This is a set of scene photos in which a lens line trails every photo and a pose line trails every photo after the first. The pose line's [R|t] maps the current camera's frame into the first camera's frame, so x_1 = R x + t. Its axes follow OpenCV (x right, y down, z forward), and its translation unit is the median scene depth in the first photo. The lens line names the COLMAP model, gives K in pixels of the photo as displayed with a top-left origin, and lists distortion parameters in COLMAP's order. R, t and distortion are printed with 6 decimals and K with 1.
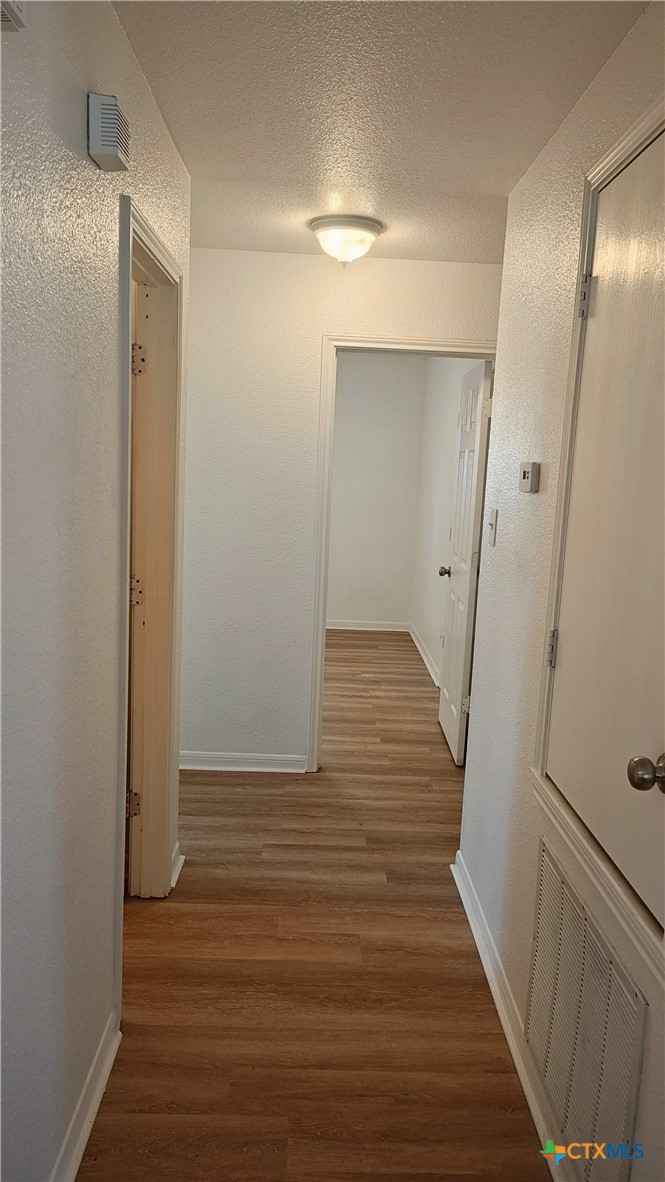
lens RADIAL K [[818.6, 0, 332.5], [0, 818.6, 591.0], [0, 0, 1]] dist [0.006879, -0.001257]
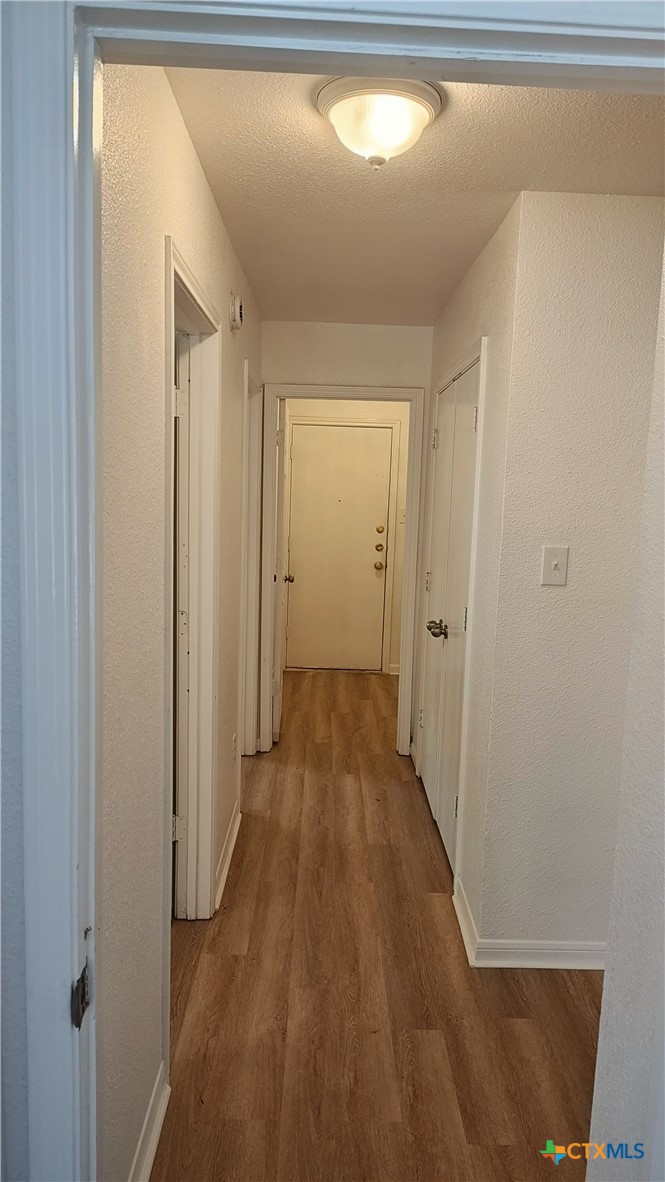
lens RADIAL K [[818.6, 0, 332.5], [0, 818.6, 591.0], [0, 0, 1]] dist [0.006879, -0.001257]
pose [[-0.000567, -0.171264, 0.985225, -0.577426], [0.125527, 0.977420, 0.169979, -0.193040], [-0.992090, 0.123769, 0.020945, 0.984399]]
